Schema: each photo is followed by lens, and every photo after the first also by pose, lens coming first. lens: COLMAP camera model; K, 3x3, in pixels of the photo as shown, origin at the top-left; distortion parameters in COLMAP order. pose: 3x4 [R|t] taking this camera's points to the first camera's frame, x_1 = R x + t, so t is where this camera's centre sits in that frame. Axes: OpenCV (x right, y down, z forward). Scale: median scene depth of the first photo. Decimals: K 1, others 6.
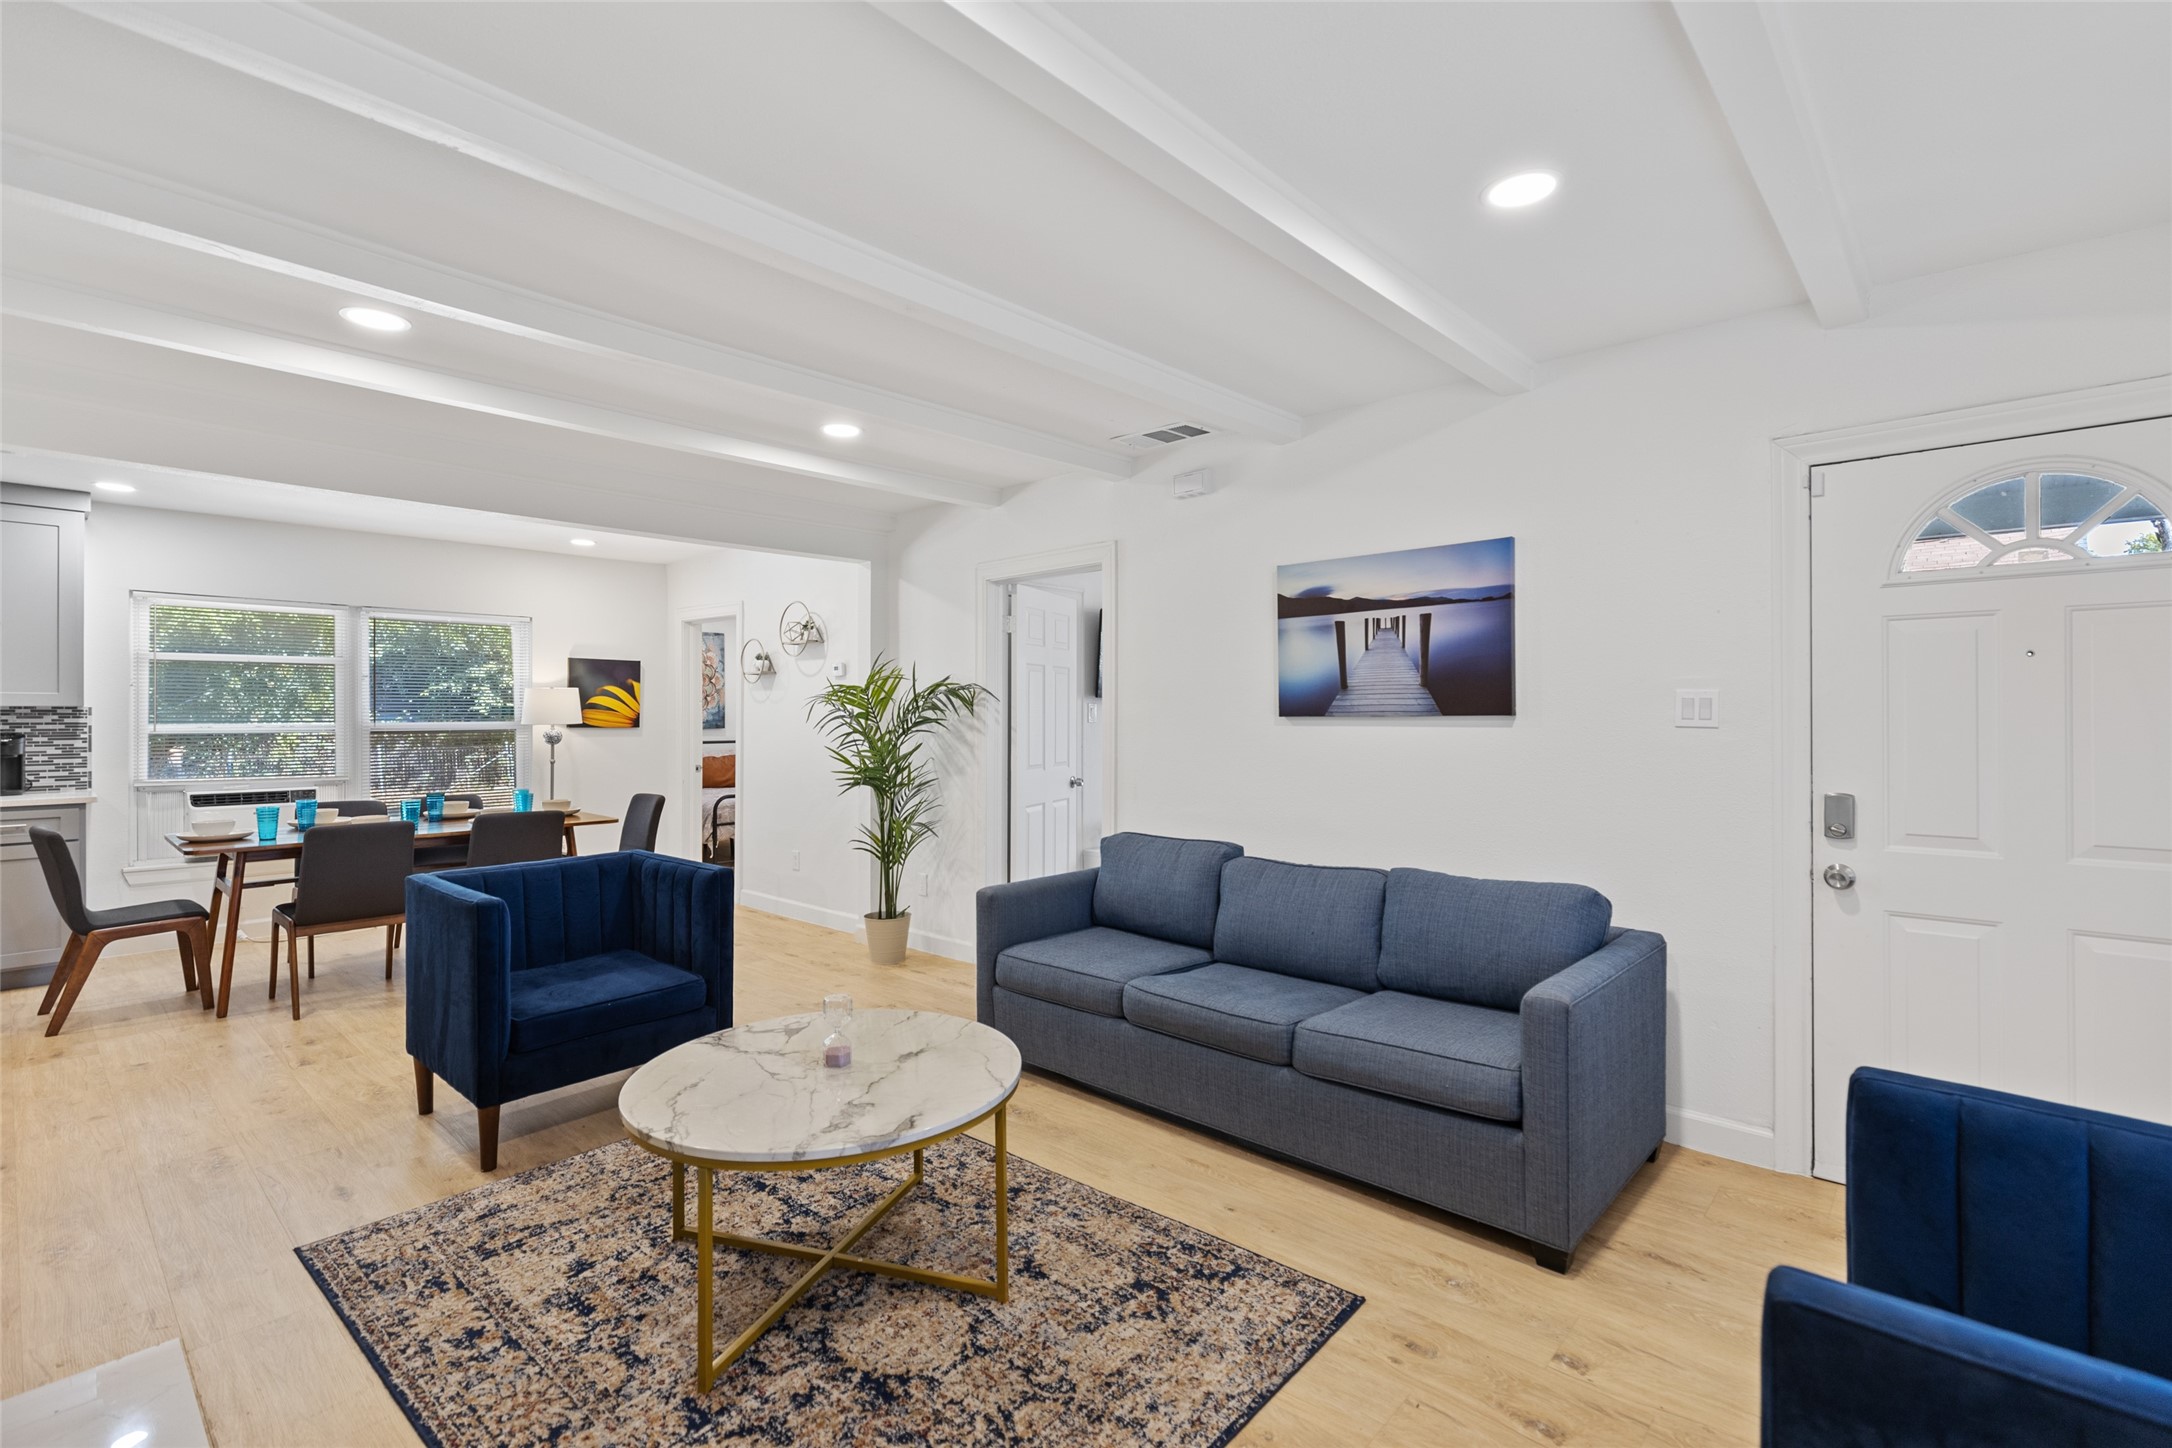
lens RADIAL K [[975.7, 0, 1094.3], [0, 975.7, 713.4], [0, 0, 1]] dist [0.005312, -0.000027]
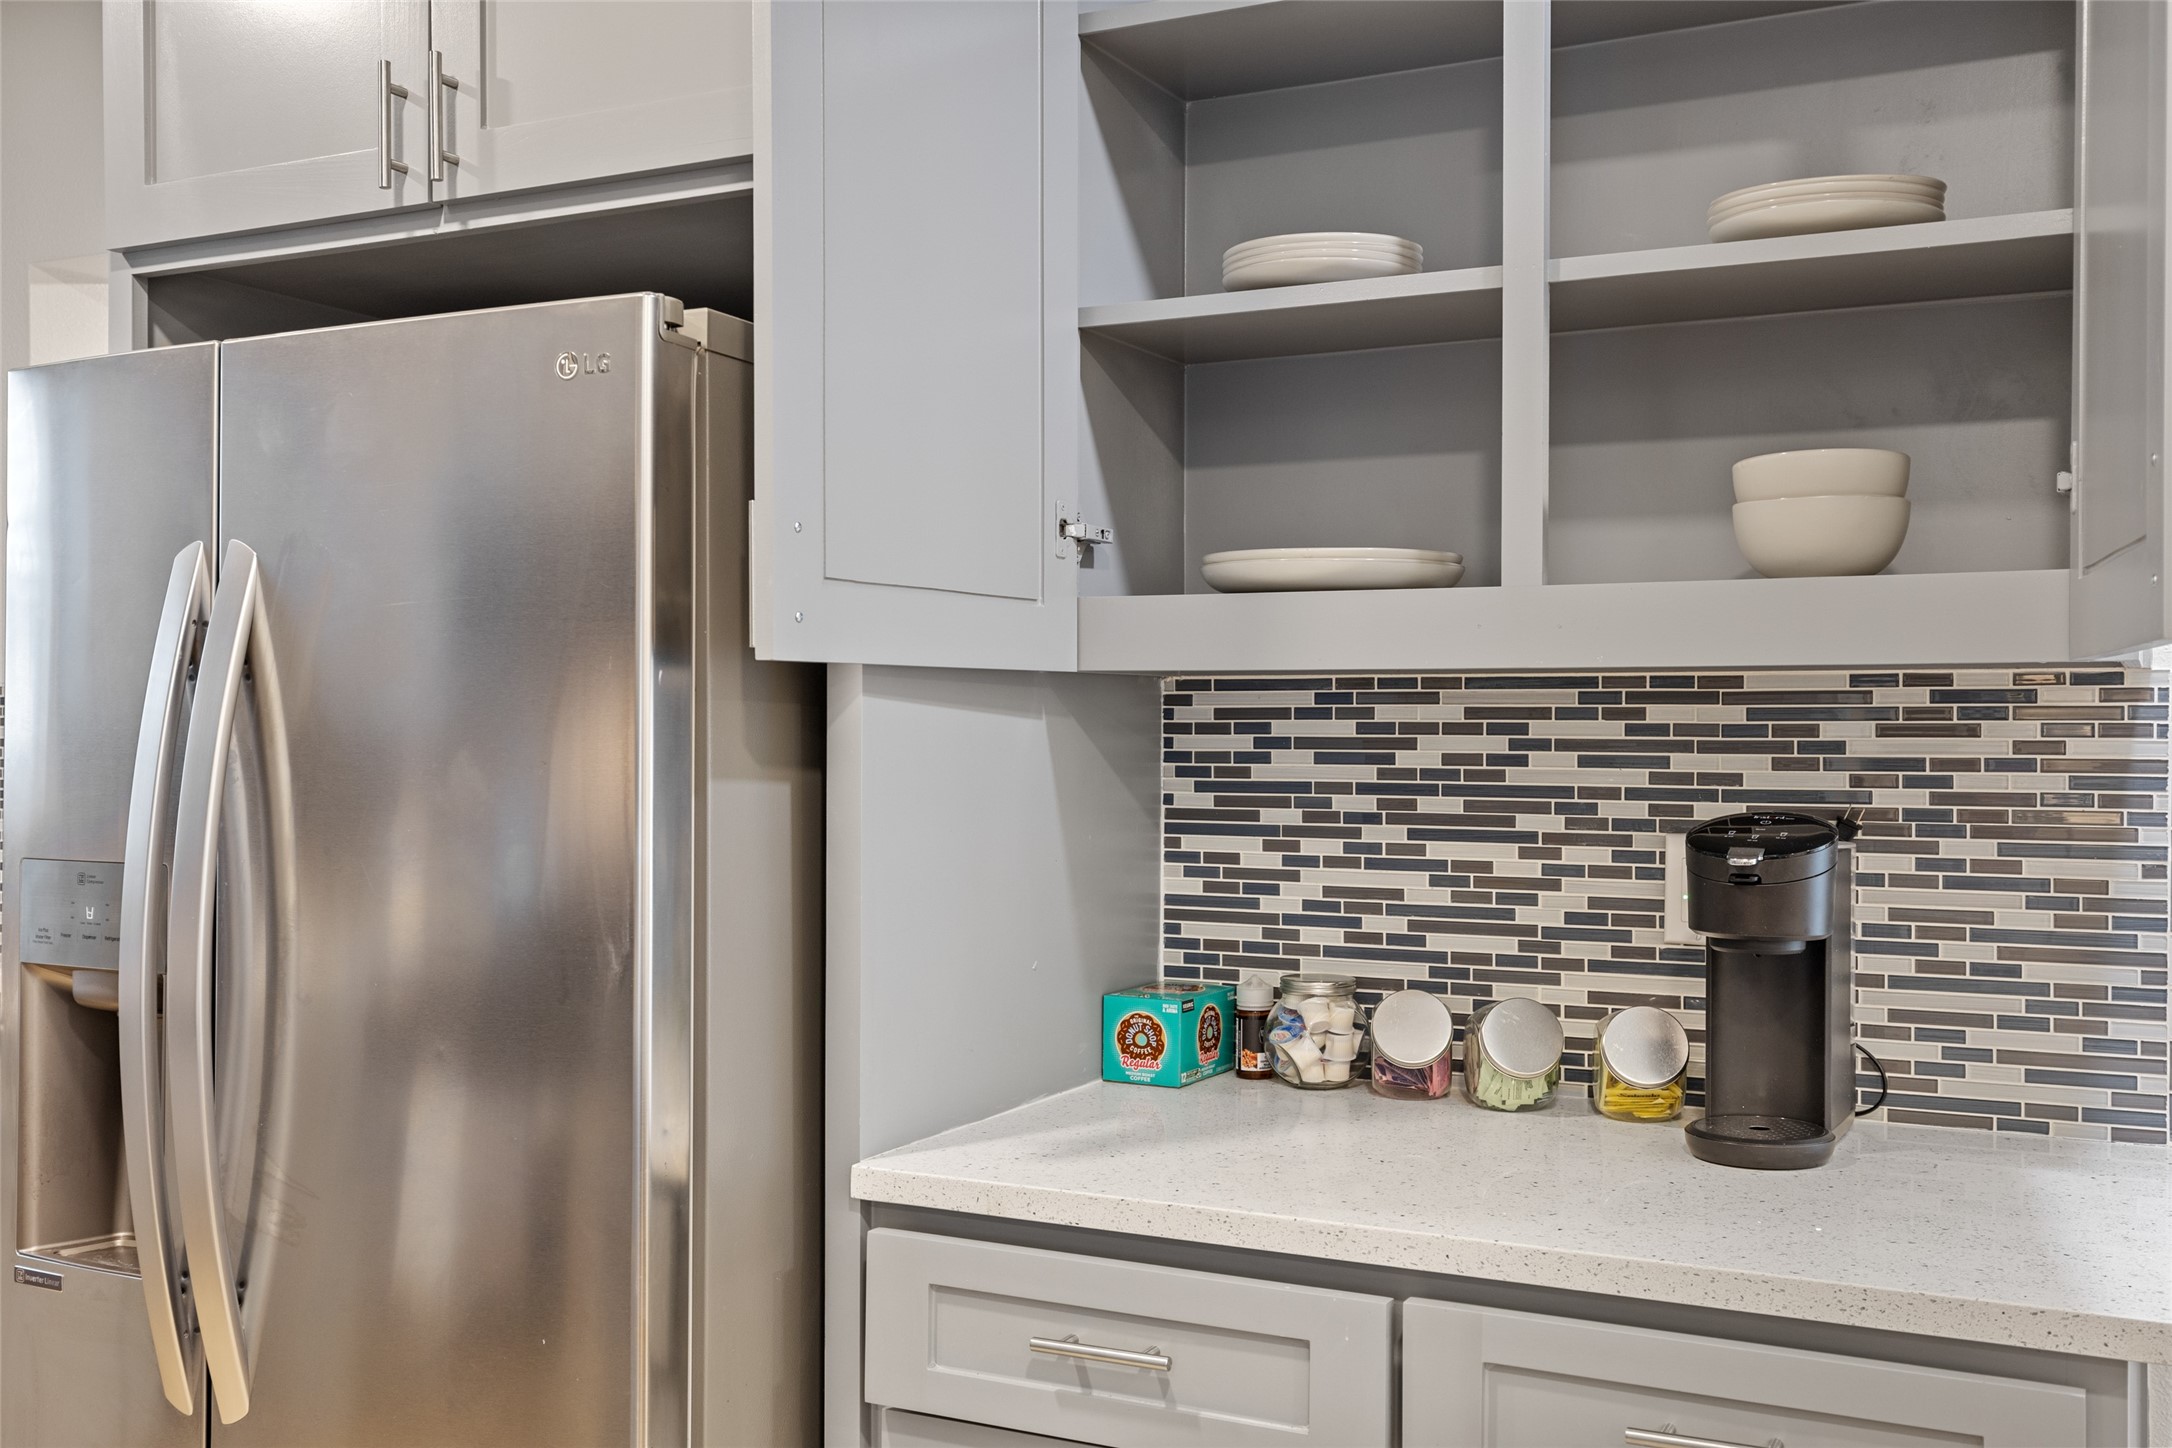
lens RADIAL K [[2061.3, 0, 1087.4], [0, 2061.3, 754.6], [0, 0, 1]] dist [0.015719, 0.000000]
pose [[0.265155, 0.017913, -0.964039, -1.152885], [0.001203, 0.999820, 0.018909, 0.001950], [0.964205, -0.006173, 0.265086, 1.143693]]
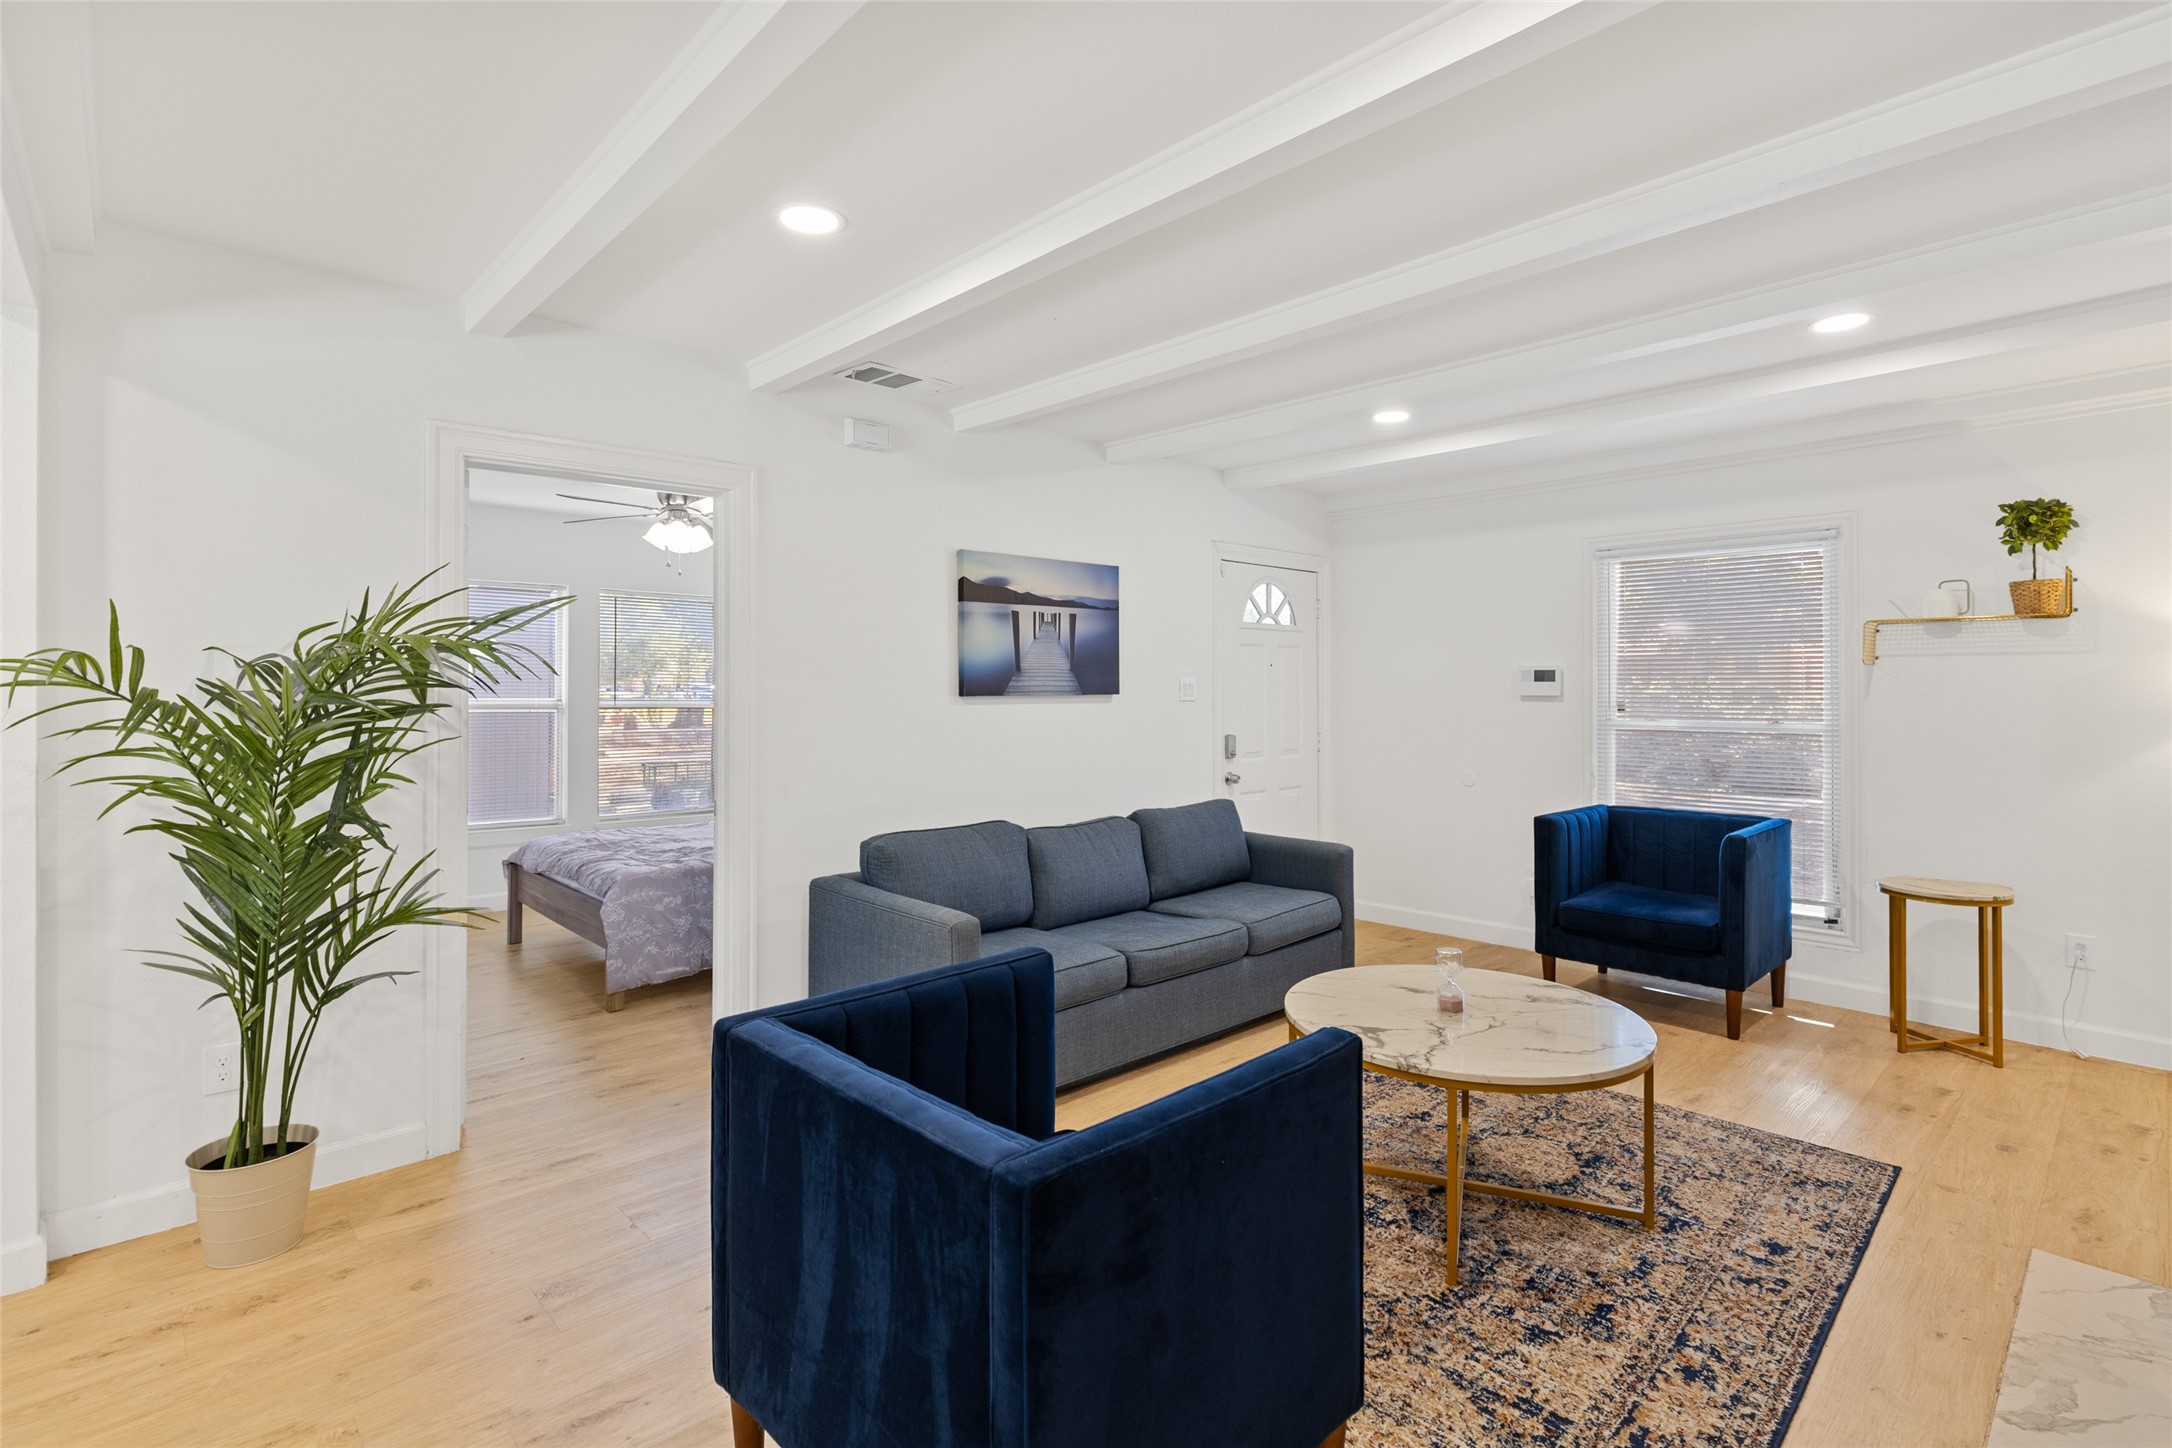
lens RADIAL K [[1009.6, 0, 1086.4], [0, 1009.6, 685.1], [0, 0, 1]] dist [0.000025, -0.000541]
pose [[0.089067, 0.007306, 0.995999, -1.020653], [0.002283, 0.999969, -0.007539, -0.000318], [-0.996023, 0.002945, 0.089048, 0.926984]]
